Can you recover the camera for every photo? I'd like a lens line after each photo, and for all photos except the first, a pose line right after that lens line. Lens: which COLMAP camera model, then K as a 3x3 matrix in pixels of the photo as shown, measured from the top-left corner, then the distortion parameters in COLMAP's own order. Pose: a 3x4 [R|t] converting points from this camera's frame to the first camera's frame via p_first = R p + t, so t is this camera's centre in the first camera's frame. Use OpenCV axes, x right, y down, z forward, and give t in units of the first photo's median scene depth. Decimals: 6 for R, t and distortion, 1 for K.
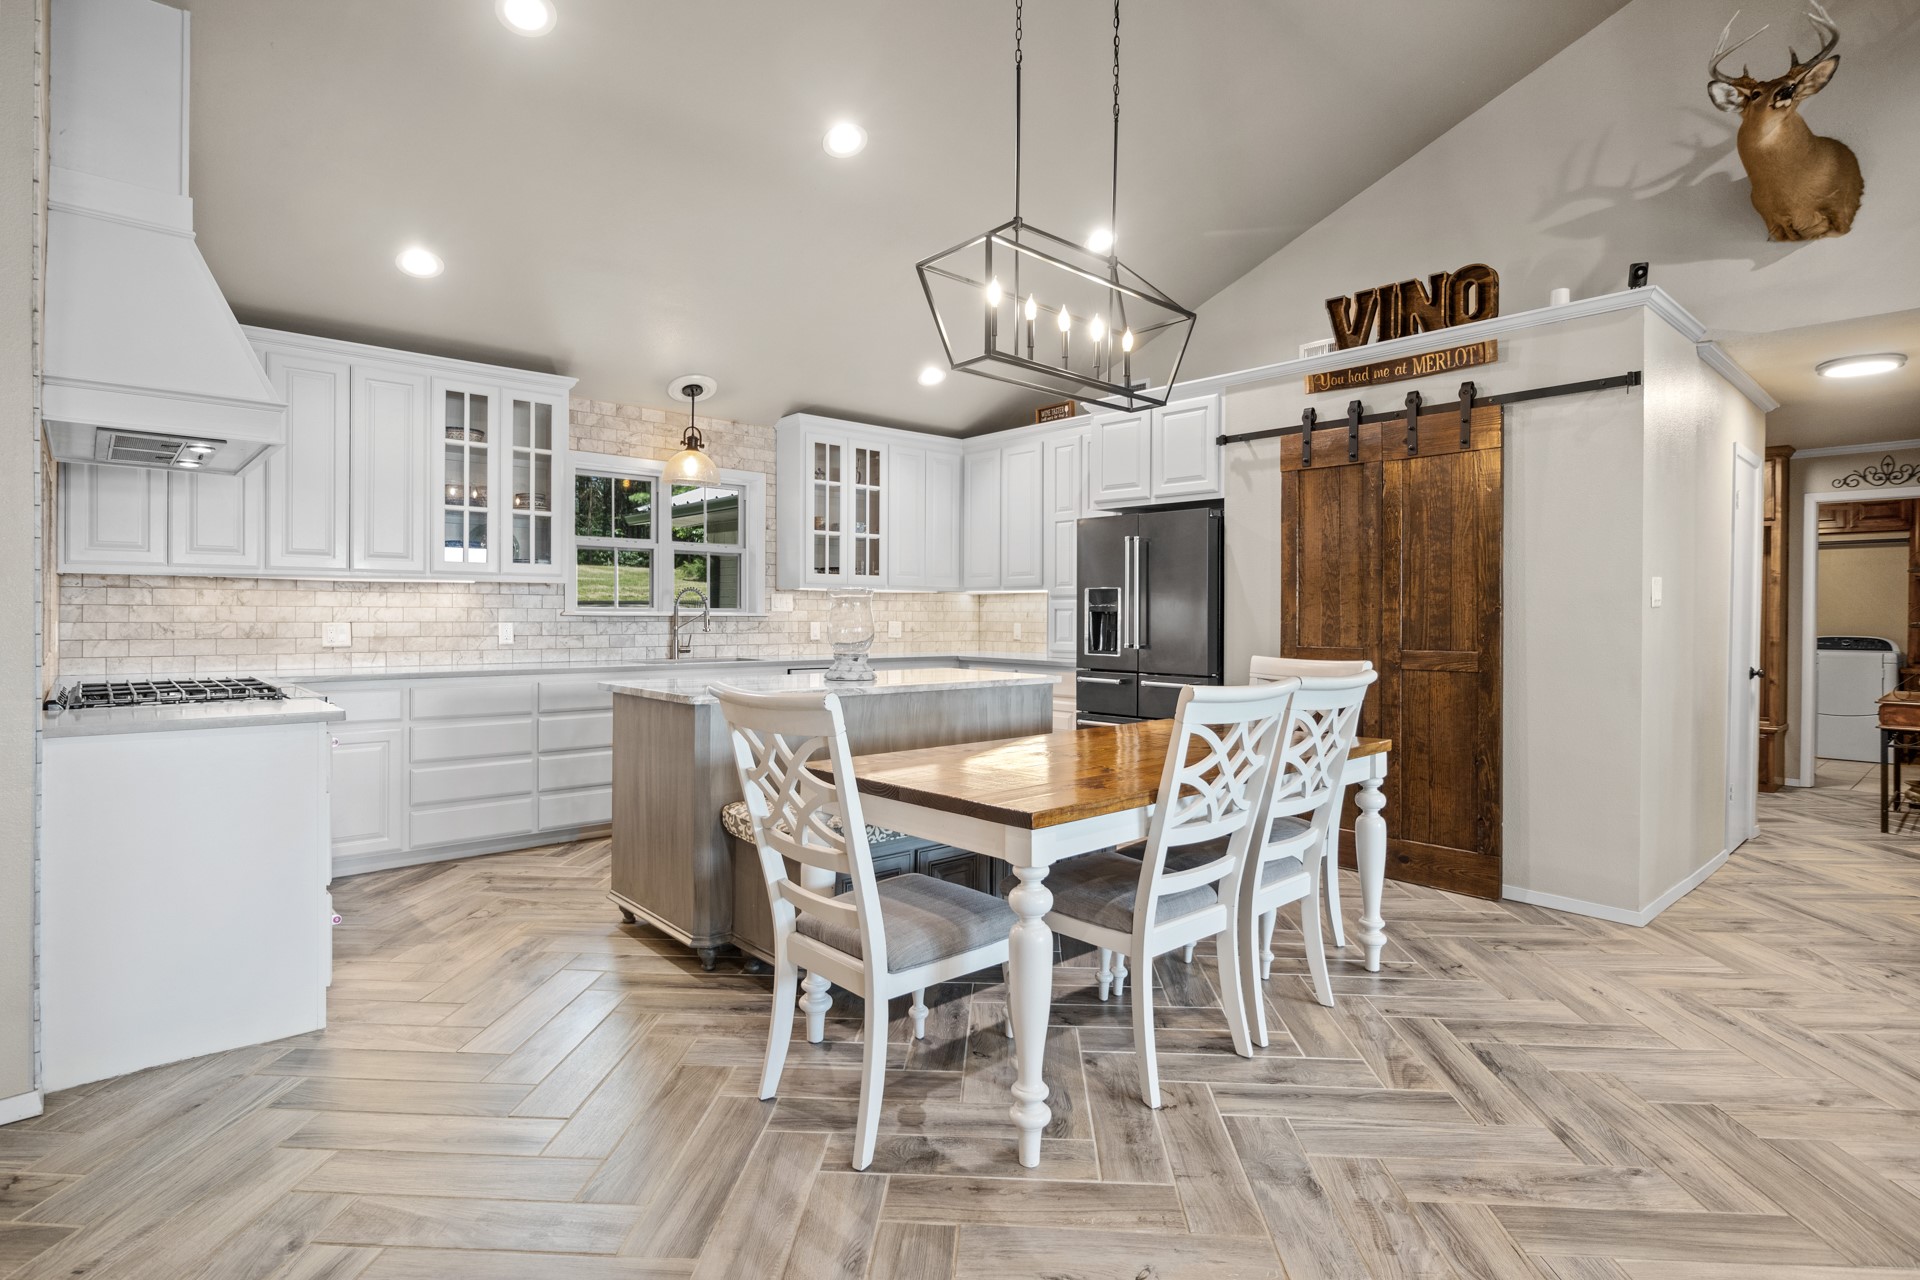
lens RADIAL K [[959.2, 0, 962.6], [0, 959.2, 616.5], [0, 0, 1]] dist [-0.014365, -0.001116]
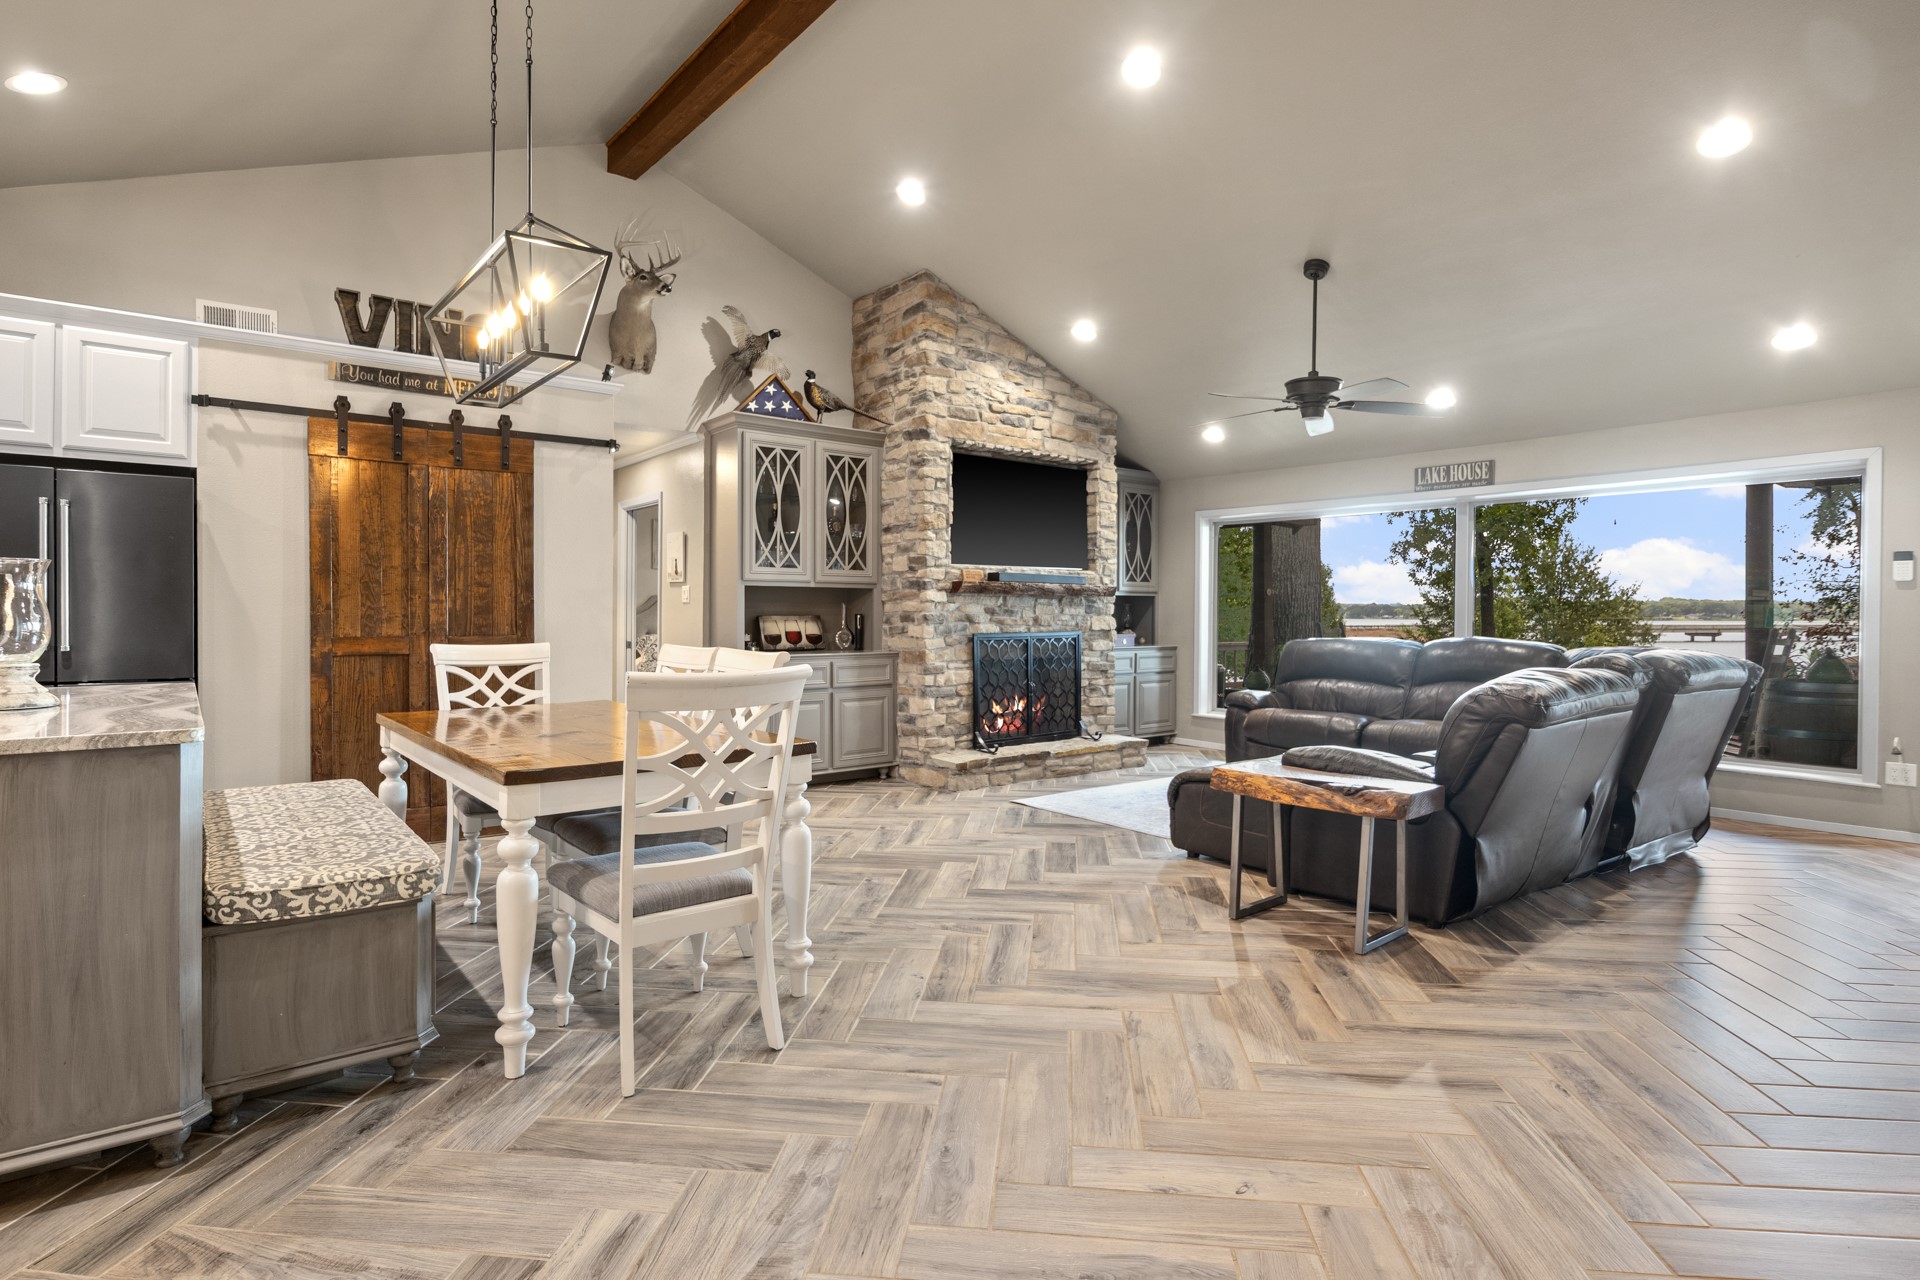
lens RADIAL K [[959.2, 0, 962.6], [0, 959.2, 616.5], [0, 0, 1]] dist [-0.014365, -0.001116]
pose [[0.058200, -0.009098, 0.998263, -0.611623], [0.002793, 0.999956, 0.008950, 0.002931], [-0.998301, 0.002267, 0.058223, 0.316647]]
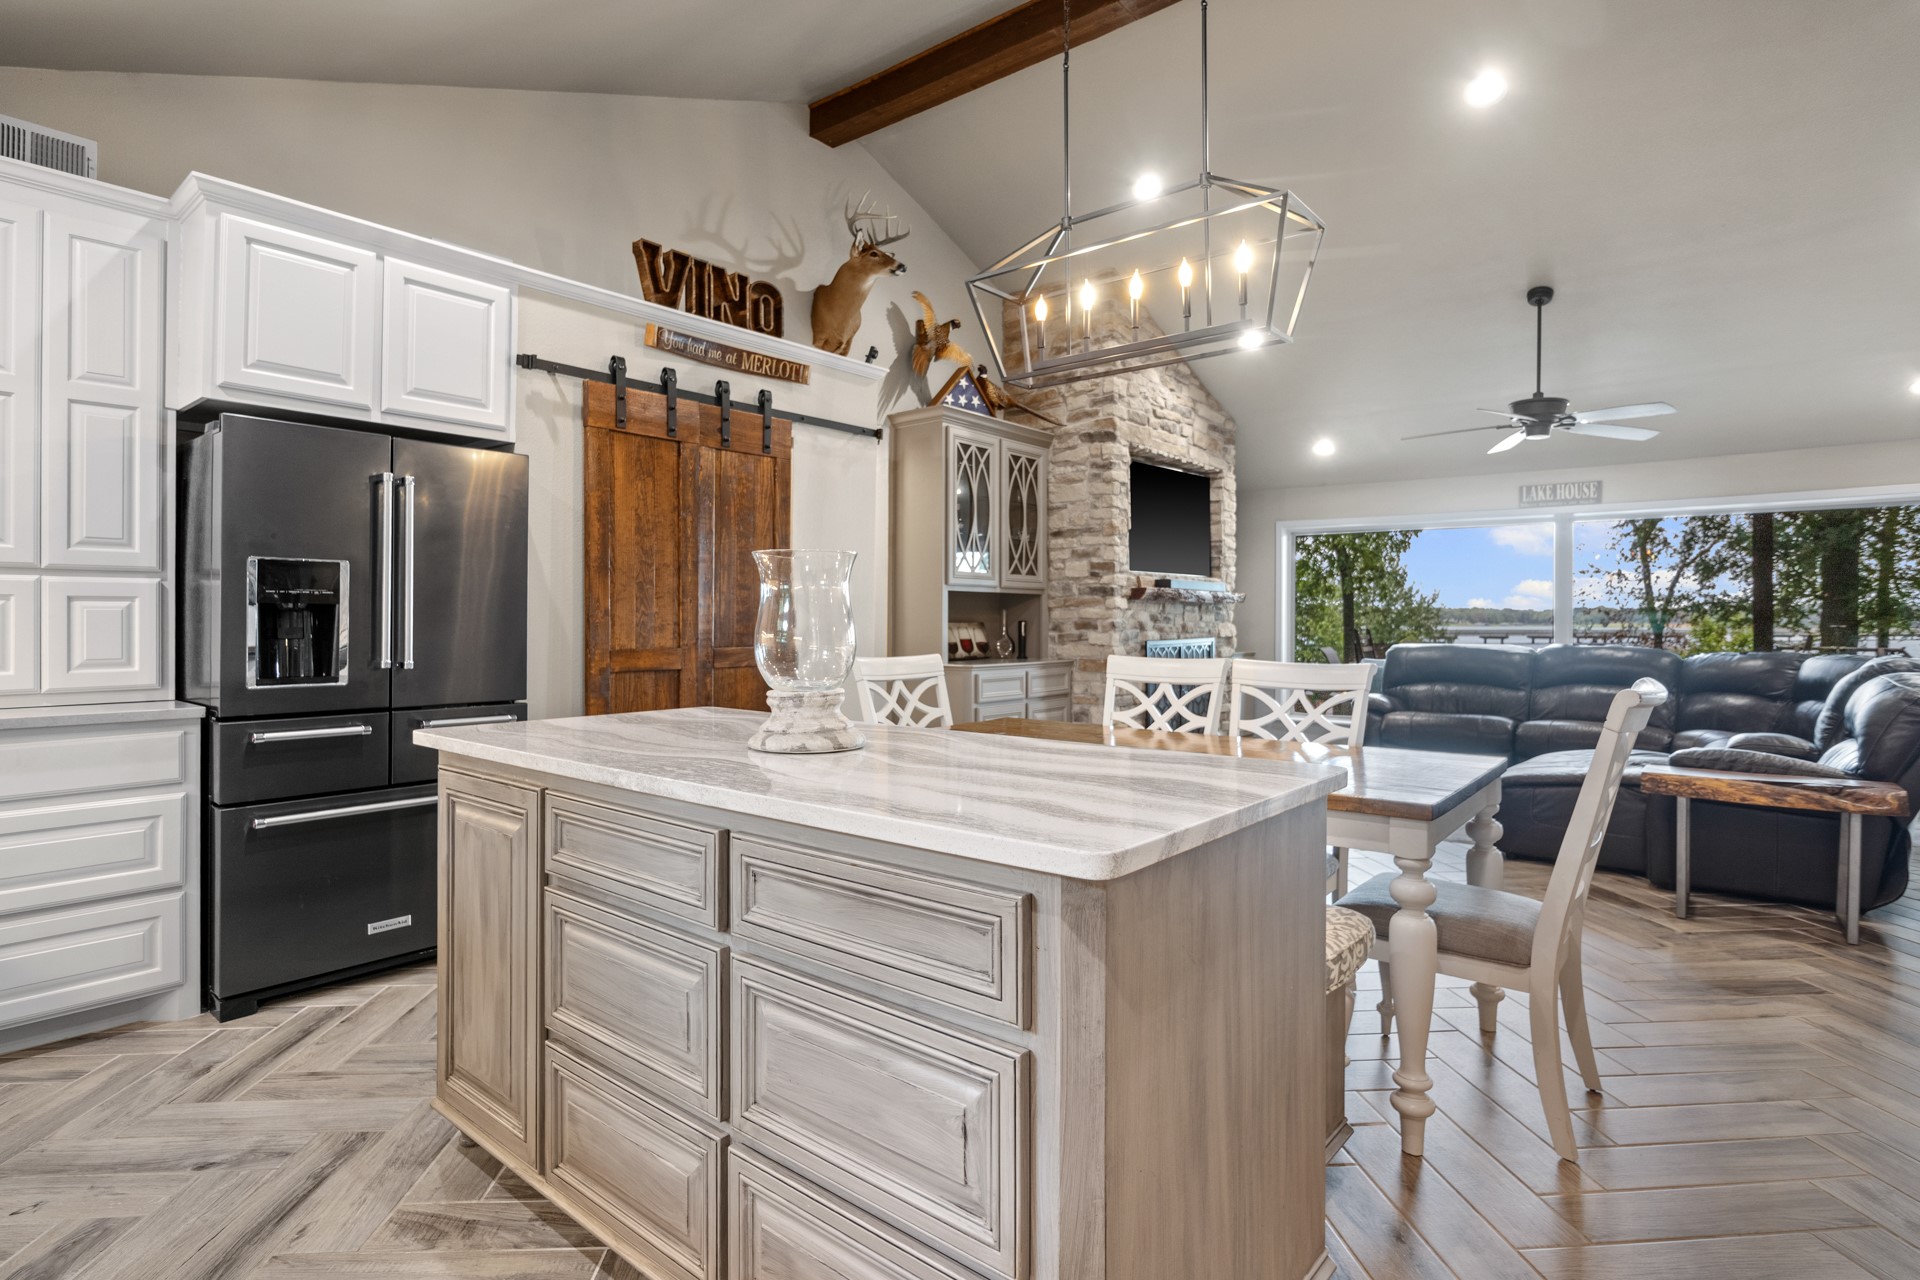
lens RADIAL K [[959.2, 0, 962.6], [0, 959.2, 616.5], [0, 0, 1]] dist [-0.014365, -0.001116]
pose [[-0.138080, -0.004803, 0.990409, -0.532198], [-0.001469, 0.999988, 0.004645, -0.001502], [-0.990420, -0.000814, -0.138085, 0.895803]]
